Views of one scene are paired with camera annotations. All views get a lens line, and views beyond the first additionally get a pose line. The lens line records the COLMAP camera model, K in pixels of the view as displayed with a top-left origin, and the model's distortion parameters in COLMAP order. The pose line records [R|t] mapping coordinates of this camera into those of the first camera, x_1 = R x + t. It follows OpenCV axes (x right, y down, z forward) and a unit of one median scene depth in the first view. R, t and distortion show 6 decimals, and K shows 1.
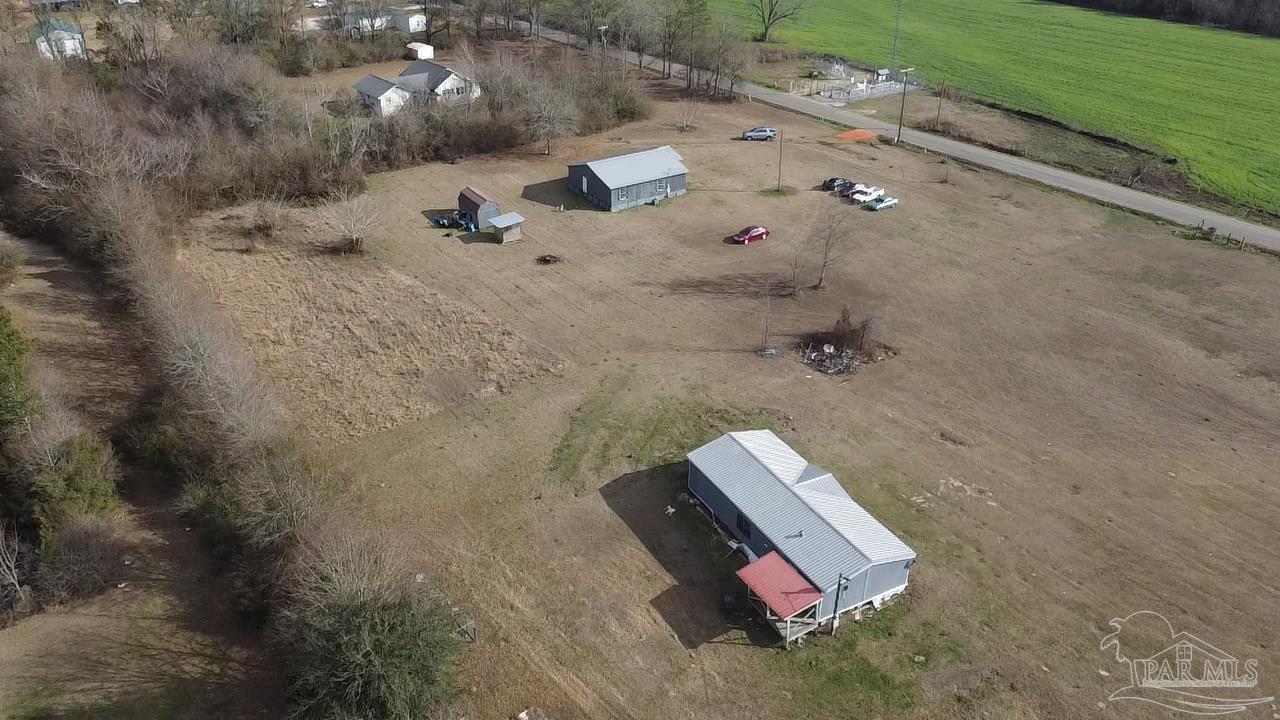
lens RADIAL K [[971.3, 0, 639.6], [0, 971.3, 339.2], [0, 0, 1]] dist [0.000055, 0.000176]
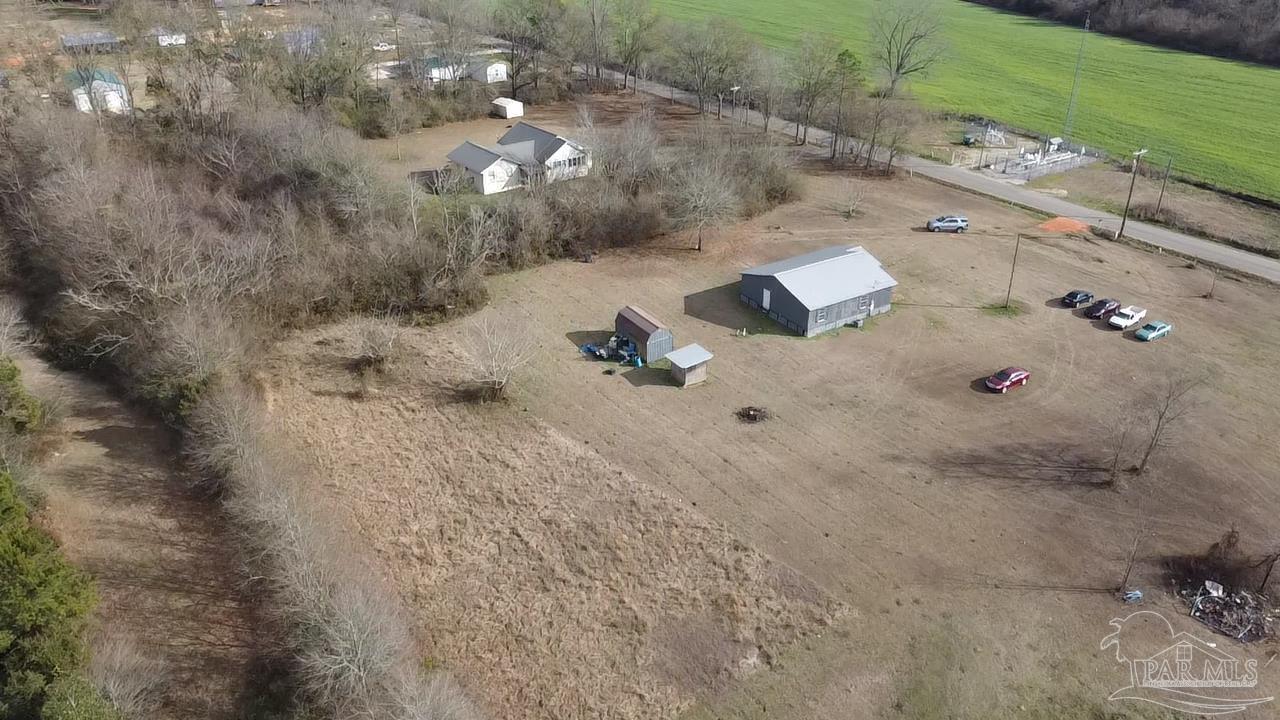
lens RADIAL K [[971.3, 0, 639.6], [0, 971.3, 339.2], [0, 0, 1]] dist [0.000055, 0.000176]
pose [[0.999900, 0.011017, -0.008879, -0.153031], [-0.011242, 0.999607, -0.025699, -0.104588], [0.008592, 0.025796, 0.999630, 0.203605]]
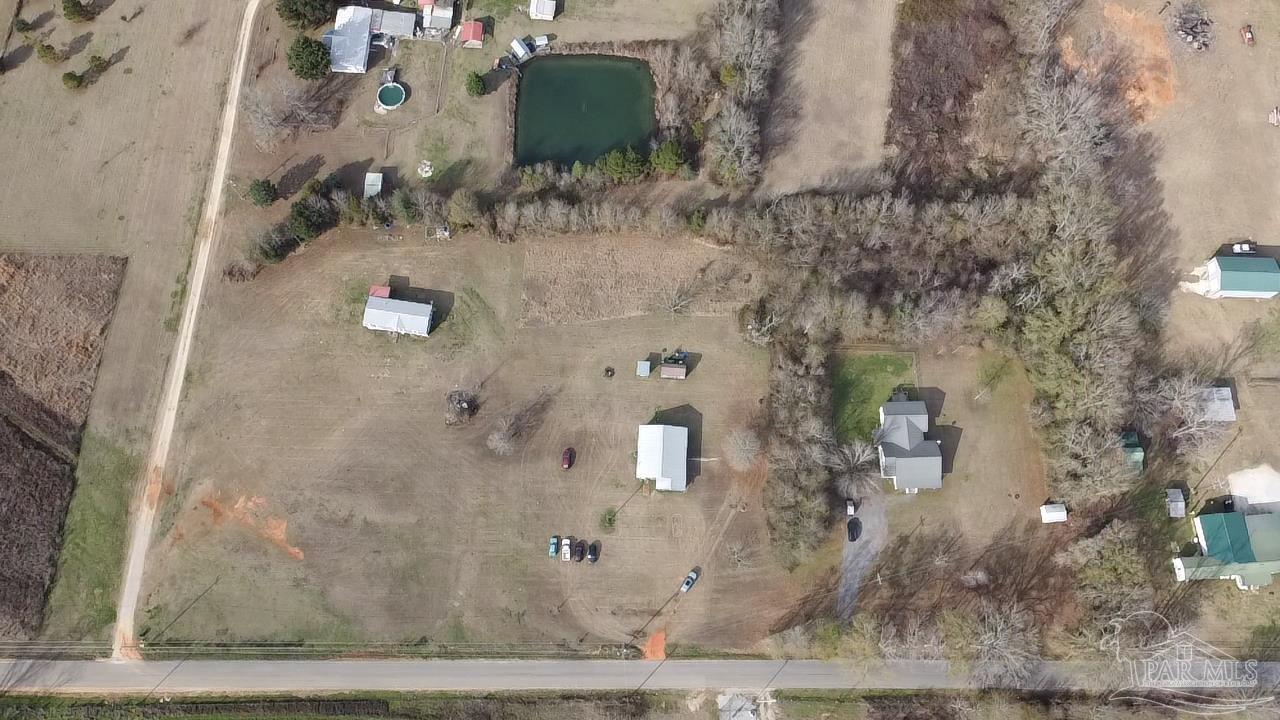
lens RADIAL K [[971.3, 0, 639.6], [0, 971.3, 339.2], [0, 0, 1]] dist [0.000055, 0.000176]
pose [[-0.603871, 0.761628, -0.235079, 0.275355], [-0.370594, -0.007166, 0.928767, -1.831987], [0.705691, 0.647975, 0.286582, 0.329497]]
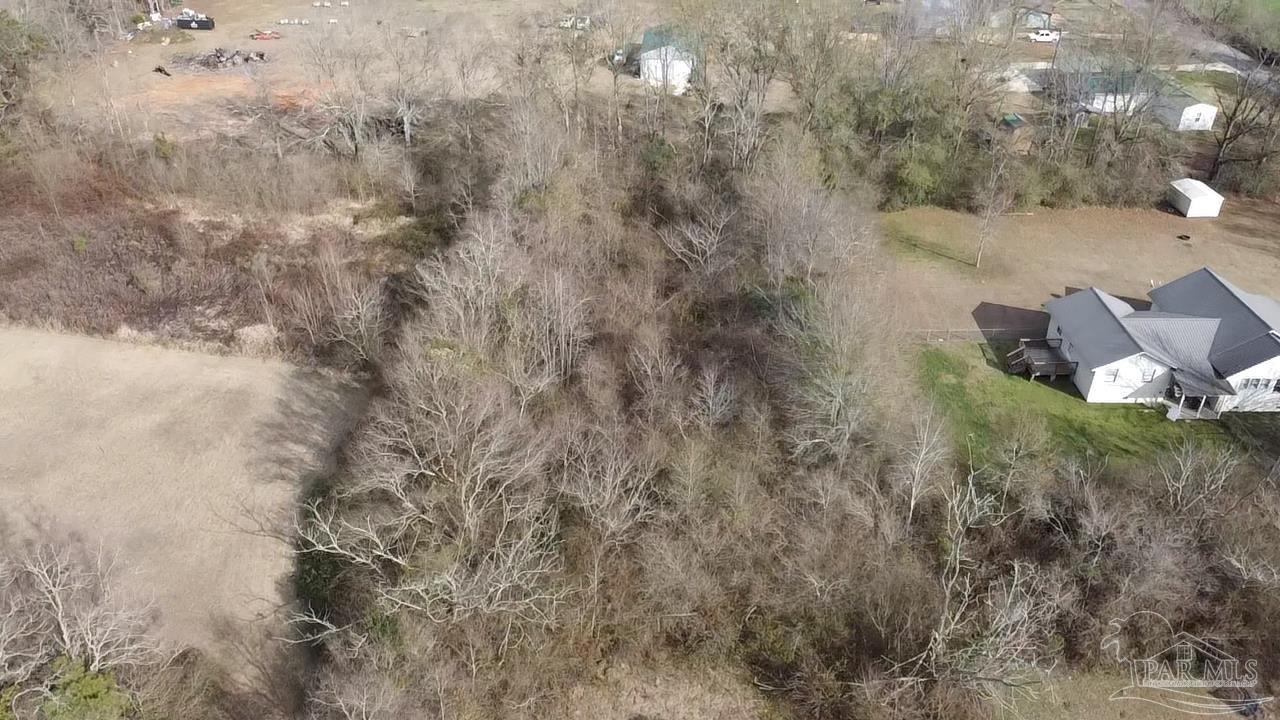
lens RADIAL K [[971.3, 0, 639.6], [0, 971.3, 339.2], [0, 0, 1]] dist [0.000055, 0.000176]
pose [[0.781015, 0.327602, -0.531689, -0.243710], [-0.295555, 0.943882, 0.147425, -0.333037], [0.550148, 0.042002, 0.834010, 0.607349]]
